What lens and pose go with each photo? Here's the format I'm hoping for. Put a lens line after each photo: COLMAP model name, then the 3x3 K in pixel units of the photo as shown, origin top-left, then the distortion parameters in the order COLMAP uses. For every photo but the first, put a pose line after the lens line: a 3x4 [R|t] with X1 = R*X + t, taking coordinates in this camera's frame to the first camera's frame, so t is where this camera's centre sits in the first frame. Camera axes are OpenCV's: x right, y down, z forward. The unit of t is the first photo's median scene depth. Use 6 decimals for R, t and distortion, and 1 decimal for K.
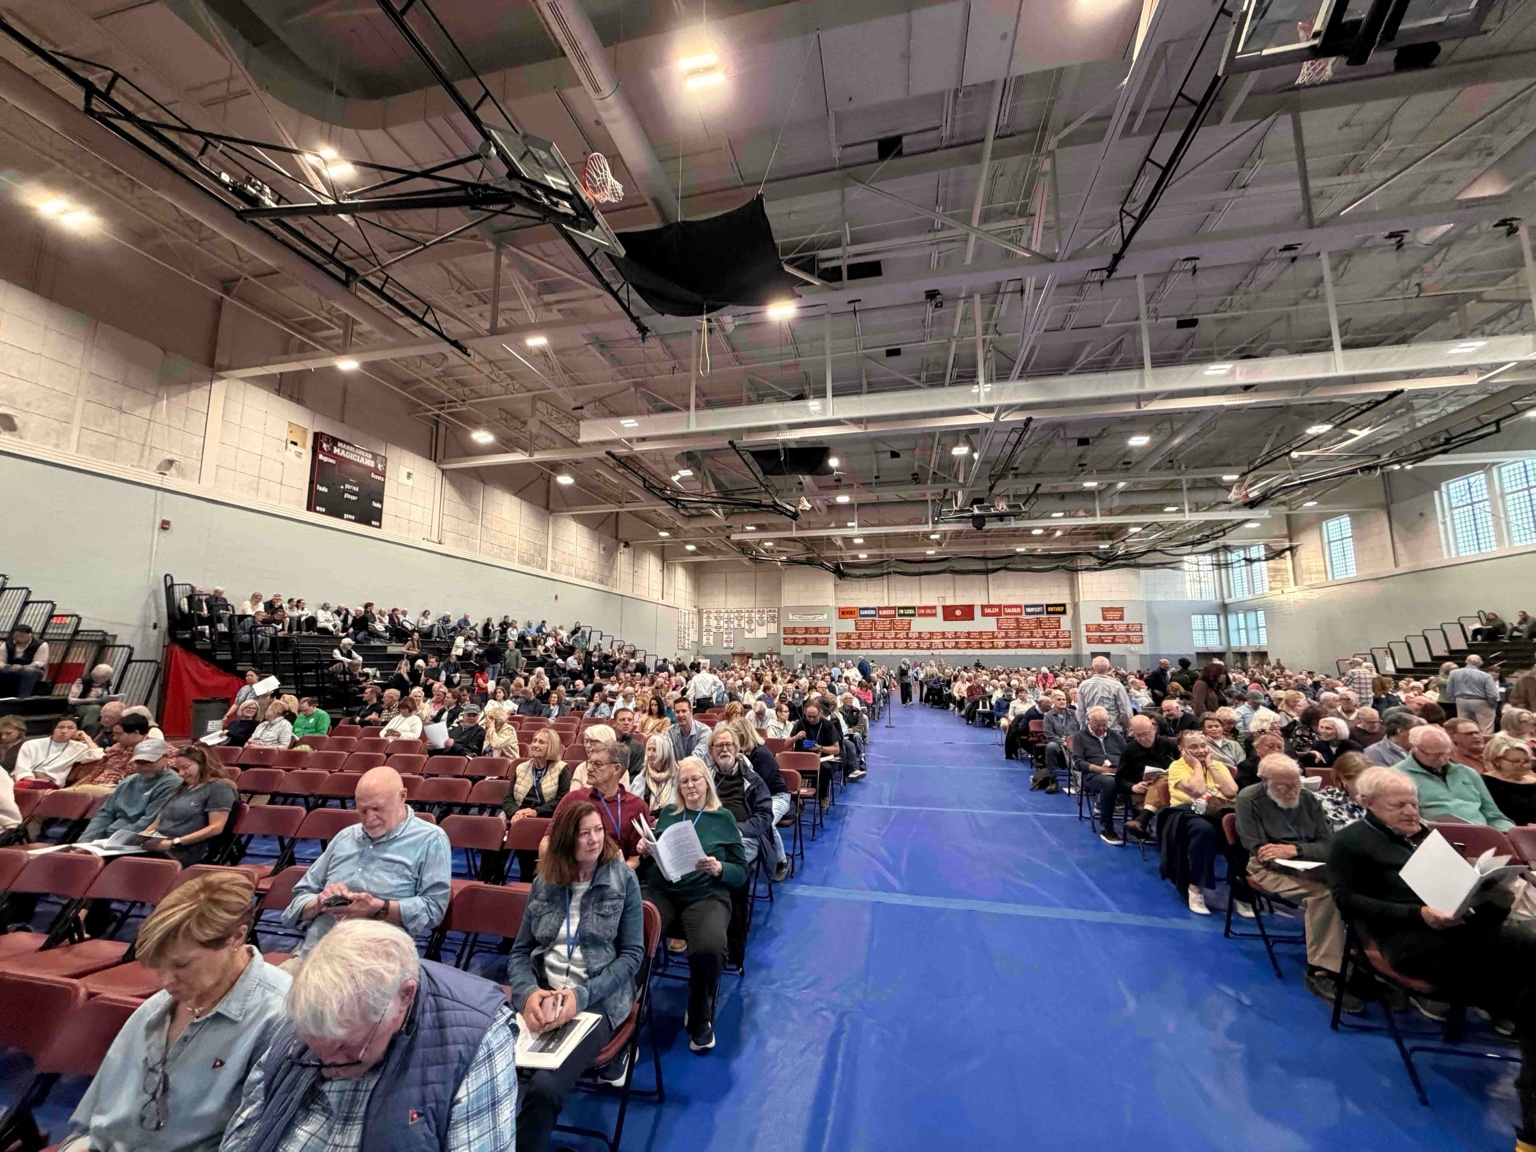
lens RADIAL K [[607.6, 0, 763.0], [0, 607.6, 577.3], [0, 0, 1]] dist [0.000166, -0.000006]
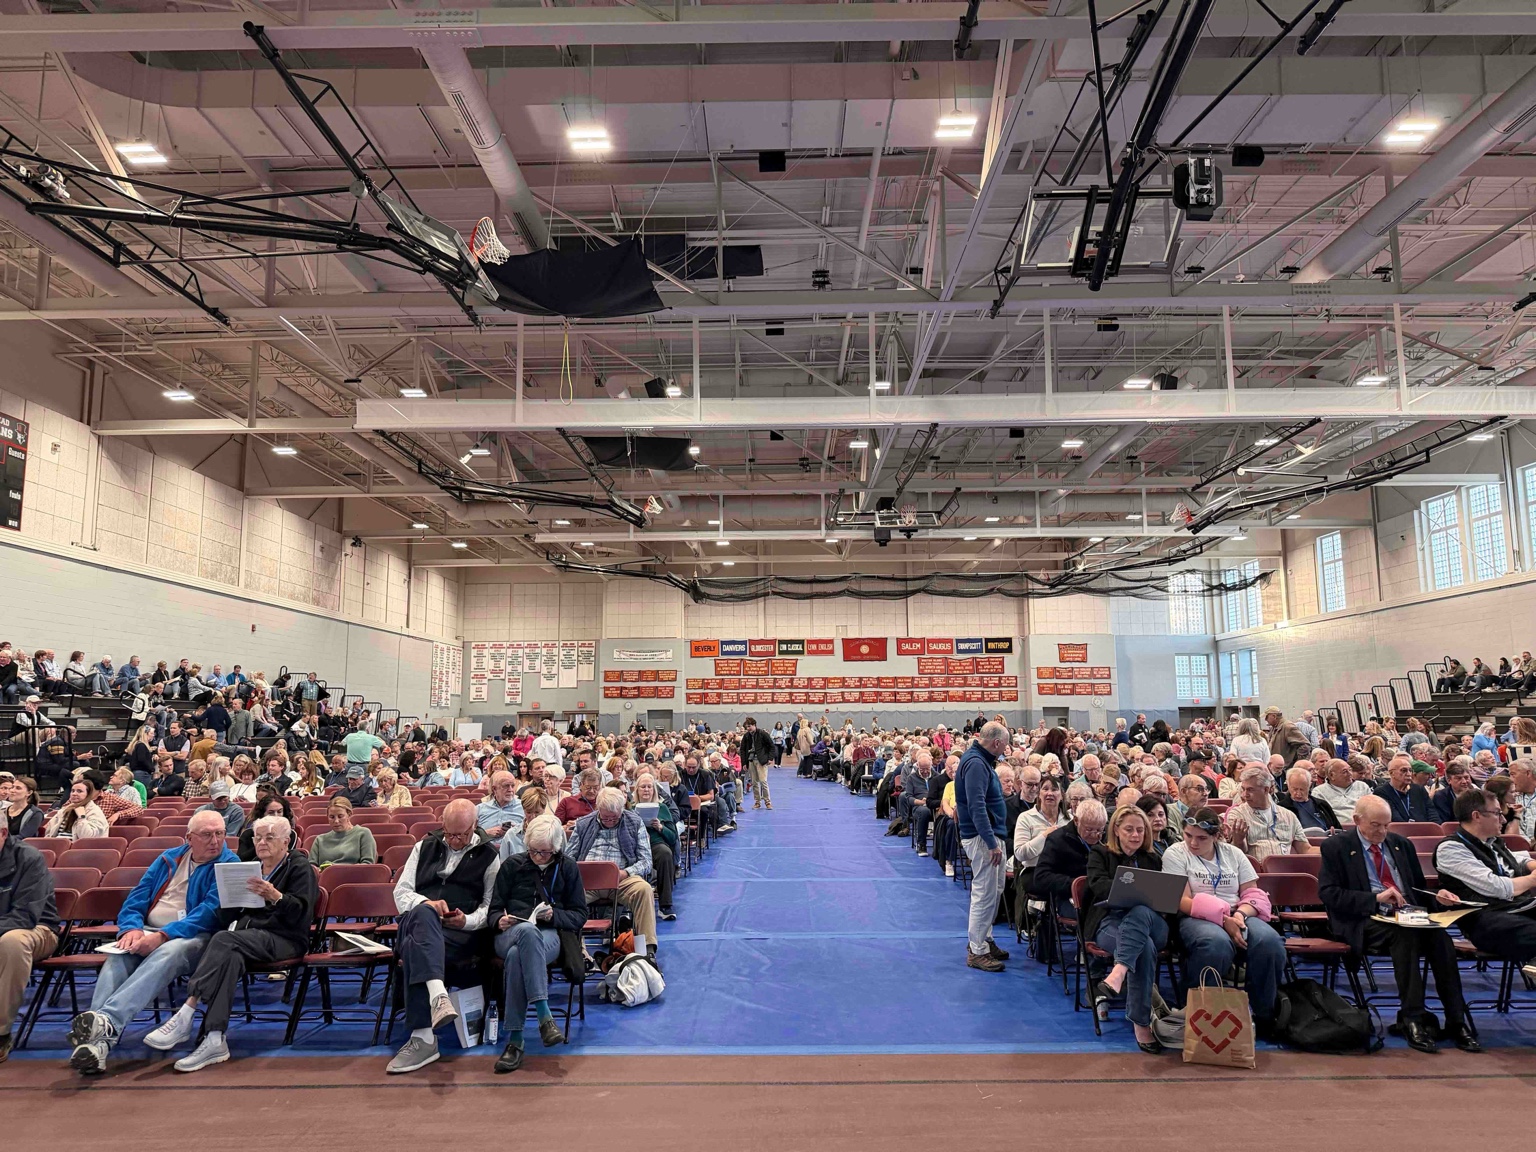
lens RADIAL K [[1065.9, 0, 776.4], [0, 1065.9, 583.3], [0, 0, 1]] dist [0.128120, -0.183726]
pose [[0.977368, 0.017206, 0.210847, -0.052719], [-0.018360, 0.999825, 0.003519, -0.032919], [-0.210750, -0.007310, 0.977513, -0.268552]]
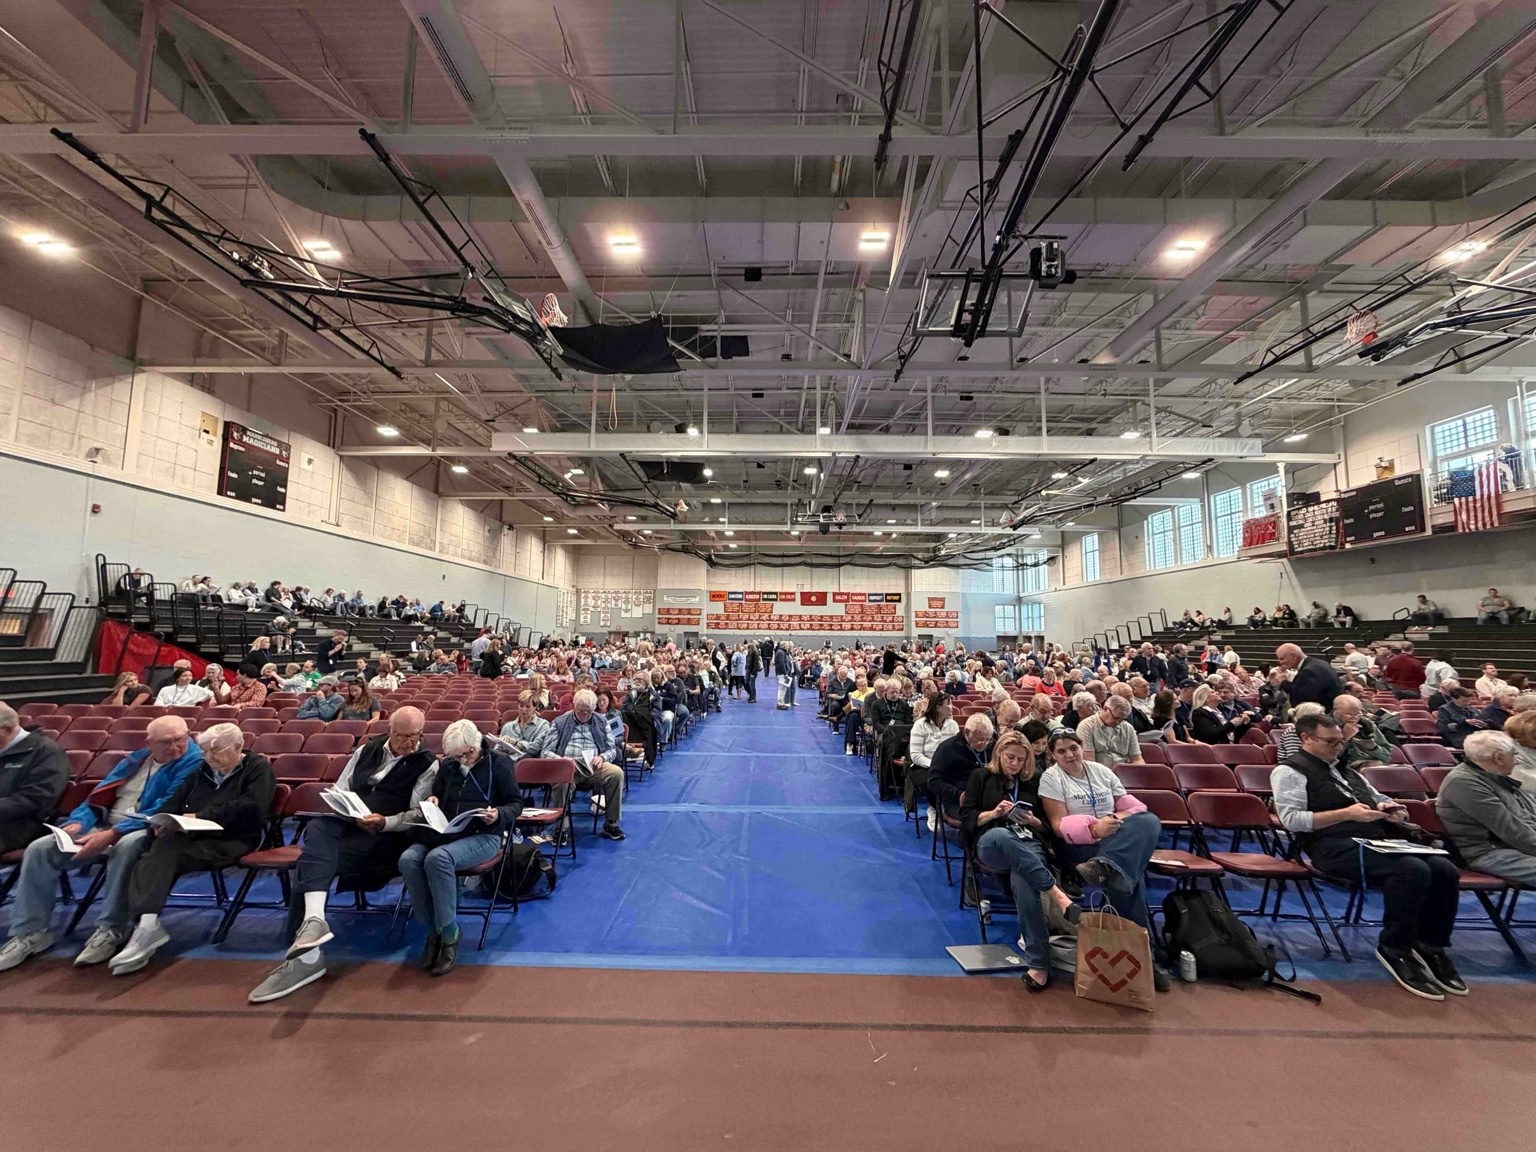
lens RADIAL K [[607.6, 0, 763.0], [0, 607.6, 577.3], [0, 0, 1]] dist [0.000166, -0.000006]
pose [[0.978187, 0.031515, 0.205323, -0.015375], [-0.038548, 0.998796, 0.030341, -0.023375], [-0.204119, -0.037594, 0.978224, -0.177534]]
